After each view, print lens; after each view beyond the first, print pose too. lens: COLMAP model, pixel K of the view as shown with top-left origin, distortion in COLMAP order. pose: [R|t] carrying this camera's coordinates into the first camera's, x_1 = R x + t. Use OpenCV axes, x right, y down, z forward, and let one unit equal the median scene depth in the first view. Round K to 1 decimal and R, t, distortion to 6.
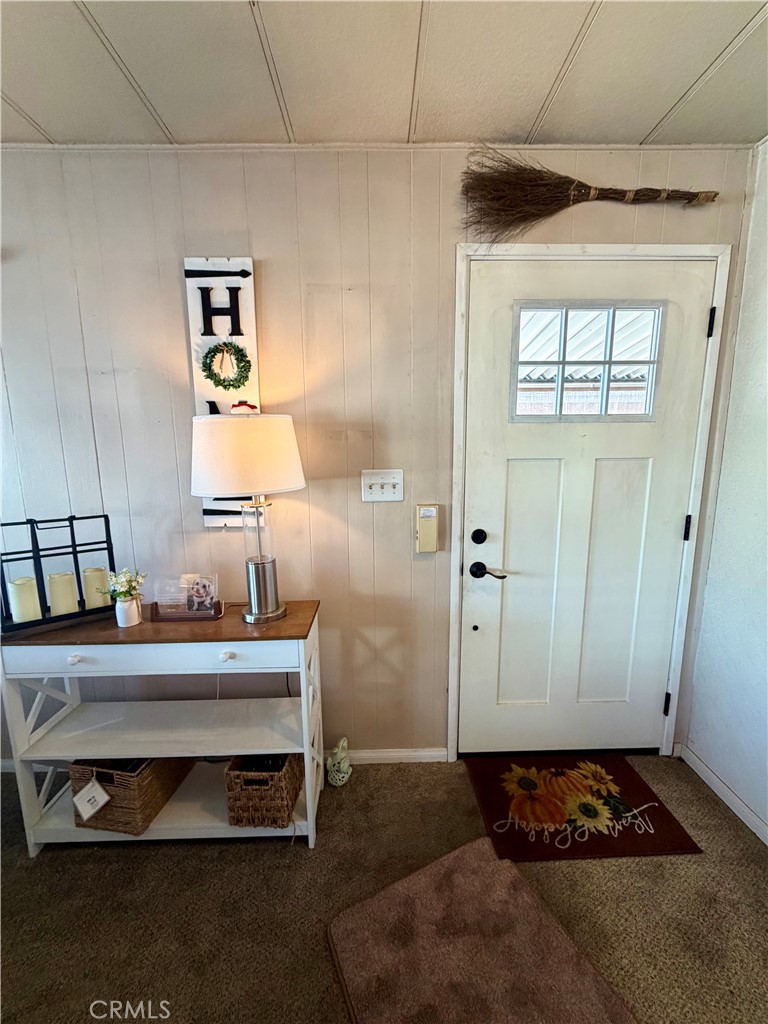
lens RADIAL K [[408.5, 0, 385.1], [0, 408.5, 513.7], [0, 0, 1]] dist [-0.002860, 0.000016]
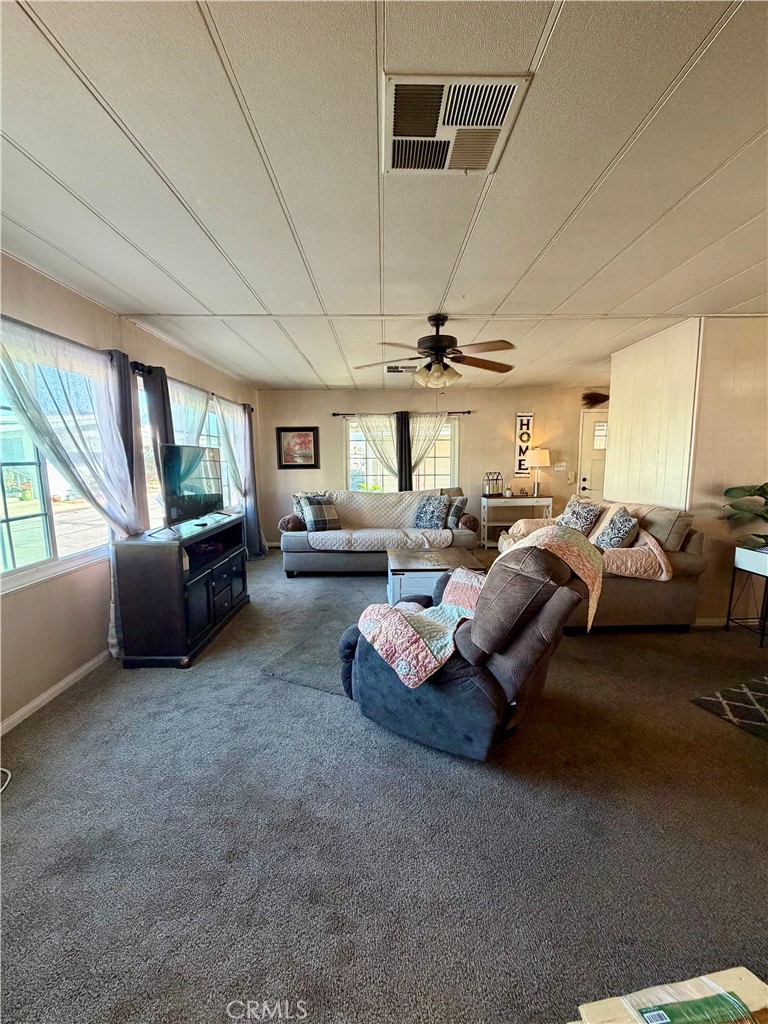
lens RADIAL K [[408.5, 0, 384.4], [0, 408.5, 510.2], [0, 0, 1]] dist [-0.002860, 0.000016]
pose [[0.999726, 0.003239, -0.023184, -1.740695], [-0.003976, 0.999485, -0.031834, 0.526442], [0.023069, 0.031917, 0.999224, -3.208200]]
